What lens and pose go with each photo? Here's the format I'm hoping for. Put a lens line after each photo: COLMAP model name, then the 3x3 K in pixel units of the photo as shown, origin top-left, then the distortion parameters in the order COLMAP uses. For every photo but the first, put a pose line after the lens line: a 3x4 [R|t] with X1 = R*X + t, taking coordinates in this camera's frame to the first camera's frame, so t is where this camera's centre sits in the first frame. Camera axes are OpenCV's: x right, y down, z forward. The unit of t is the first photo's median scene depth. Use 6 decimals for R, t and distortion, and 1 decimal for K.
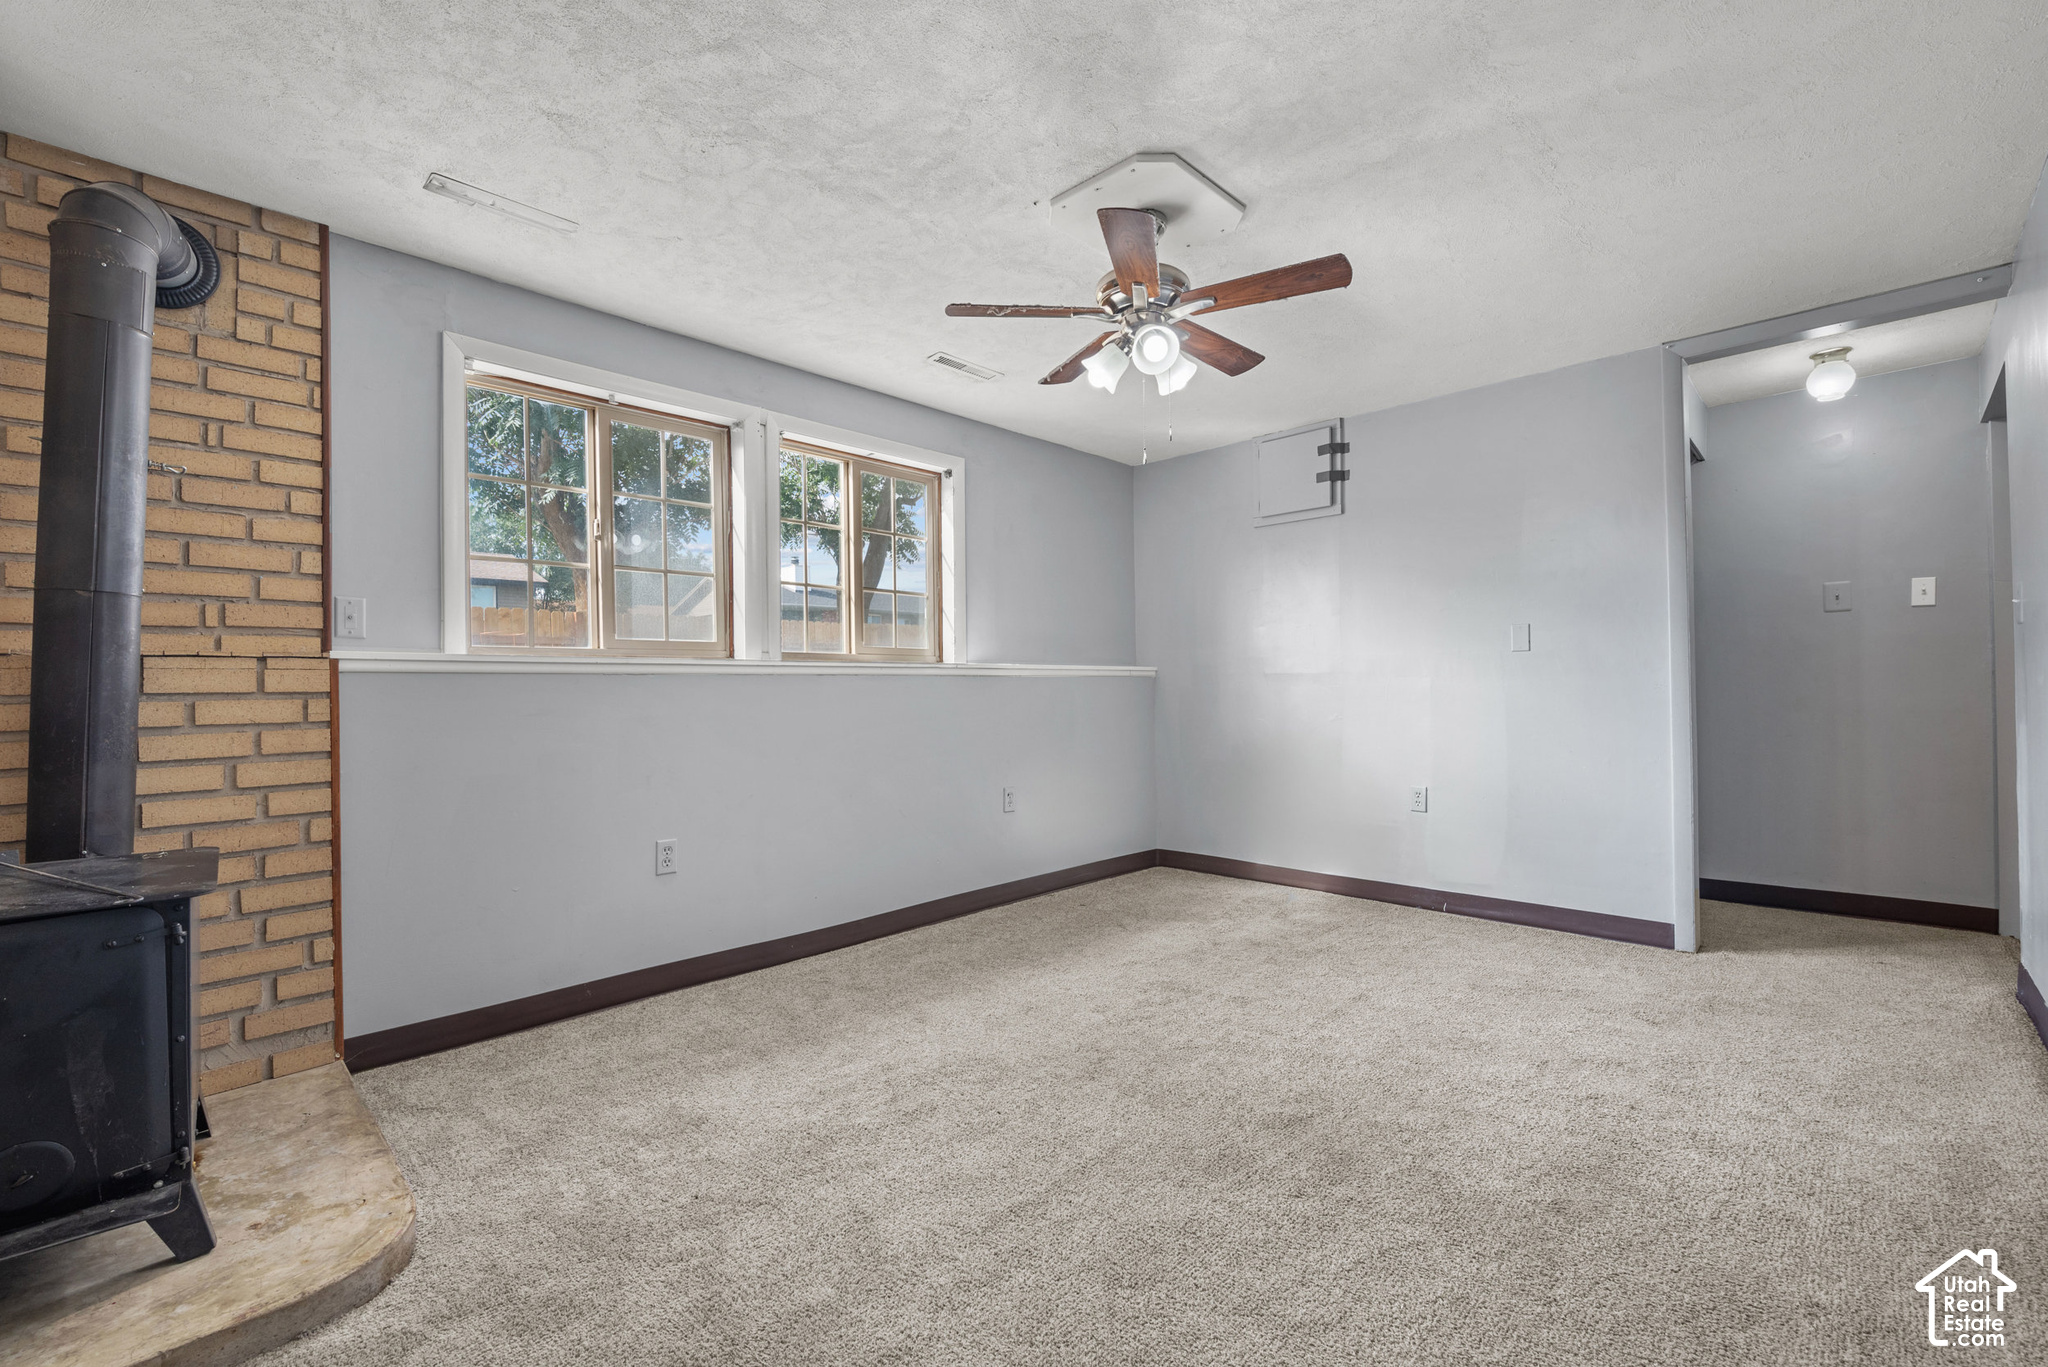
lens RADIAL K [[877.2, 0, 1022.5], [0, 877.2, 675.8], [0, 0, 1]] dist [0.000126, -0.000033]
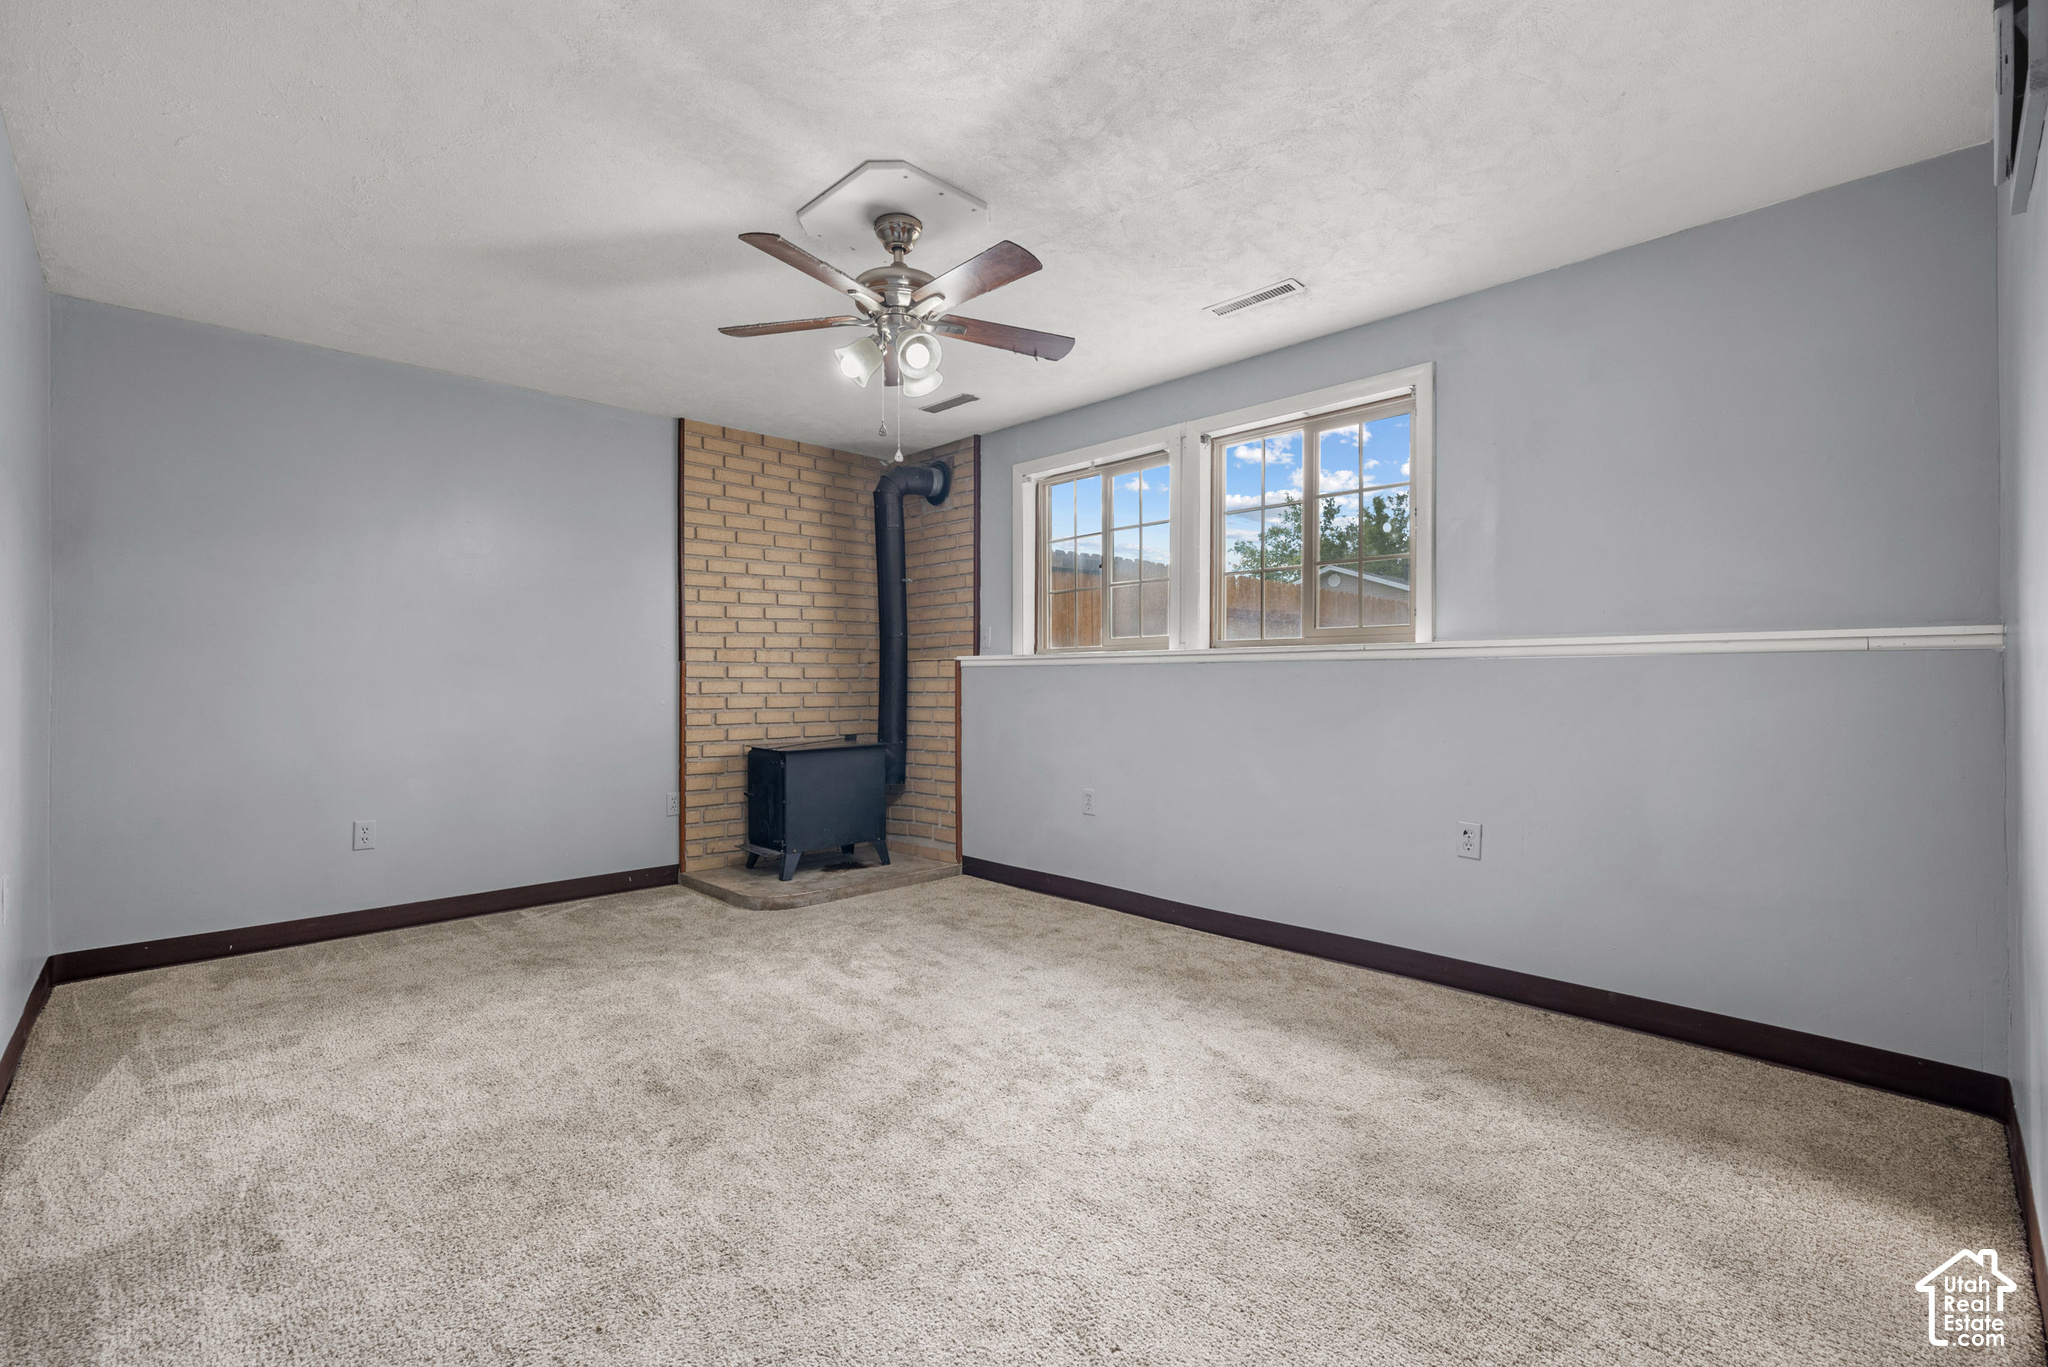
lens RADIAL K [[891.4, 0, 1022.8], [0, 891.4, 685.8], [0, 0, 1]] dist [-0.001350, -0.000210]
pose [[-0.026175, 0.022137, -0.999412, 1.135507], [0.023806, 0.999485, 0.021516, -0.005862], [0.999374, -0.023229, -0.026688, 1.117293]]
